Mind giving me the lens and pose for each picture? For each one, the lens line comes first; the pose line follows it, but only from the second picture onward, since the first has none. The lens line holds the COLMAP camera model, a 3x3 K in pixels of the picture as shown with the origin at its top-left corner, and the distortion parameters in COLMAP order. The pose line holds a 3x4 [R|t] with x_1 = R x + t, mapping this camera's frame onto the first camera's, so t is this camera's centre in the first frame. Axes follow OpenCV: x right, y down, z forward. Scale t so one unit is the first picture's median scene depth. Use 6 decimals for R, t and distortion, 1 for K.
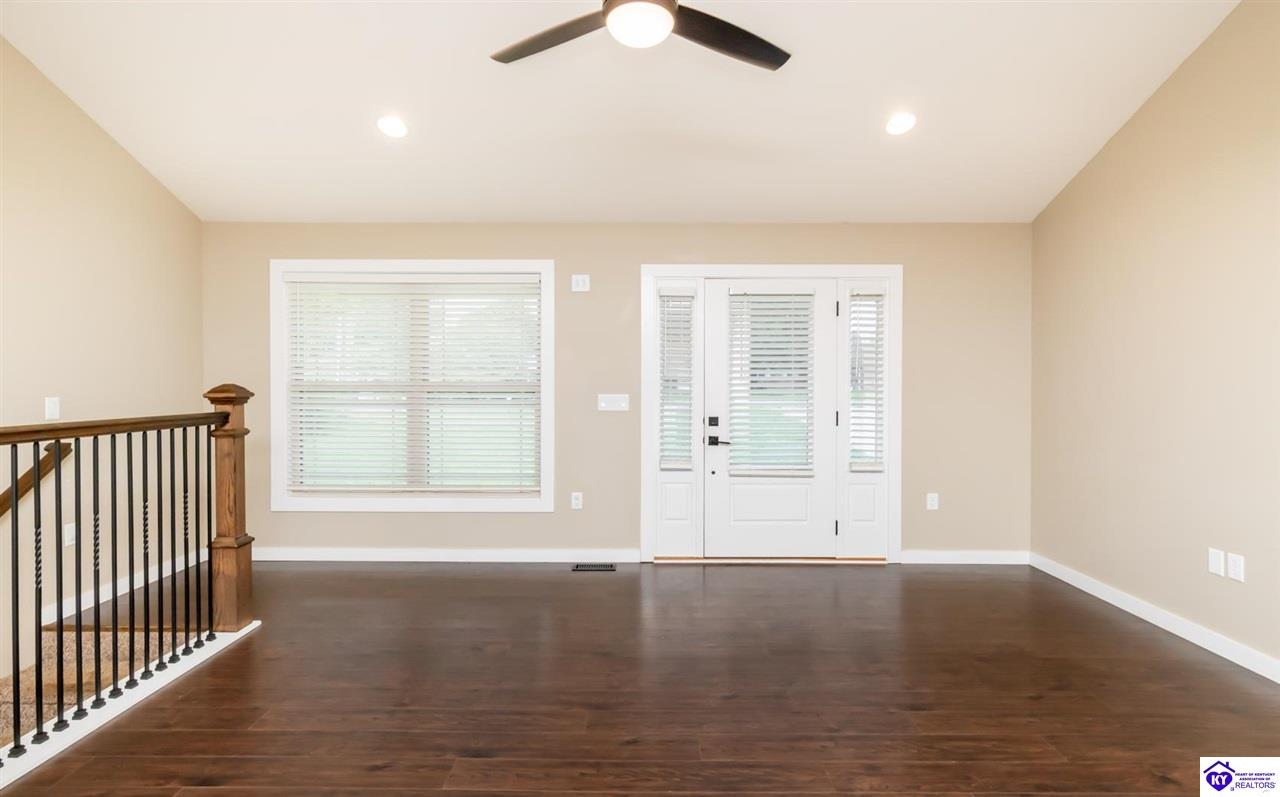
lens RADIAL K [[604.6, 0, 640.3], [0, 604.6, 398.9], [0, 0, 1]] dist [-0.002249, -0.000691]
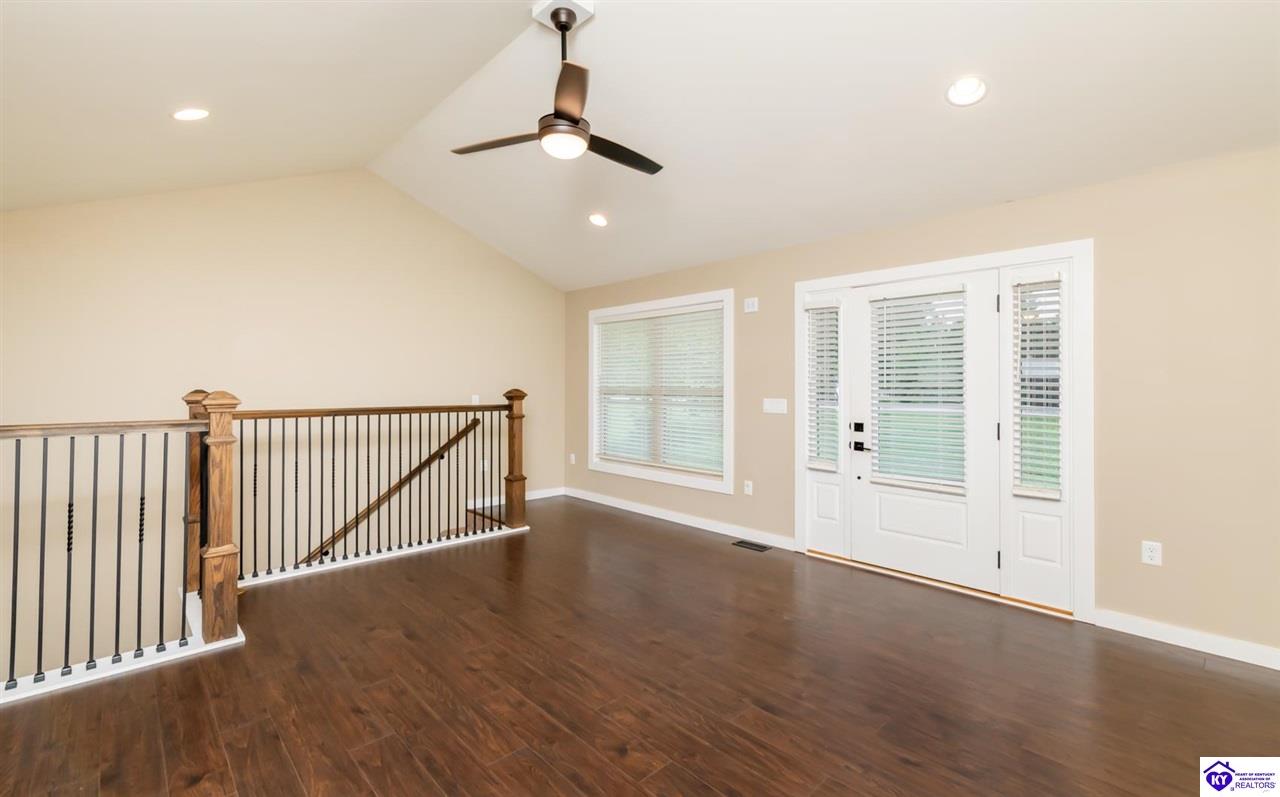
lens RADIAL K [[555.8, 0, 674.1], [0, 555.8, 393.0], [0, 0, 1]] dist [-0.001840, 0.000493]
pose [[0.711622, 0.009254, -0.702501, 0.570290], [-0.022039, 0.999715, -0.009155, -0.004716], [0.702216, 0.021998, 0.711624, 0.119902]]
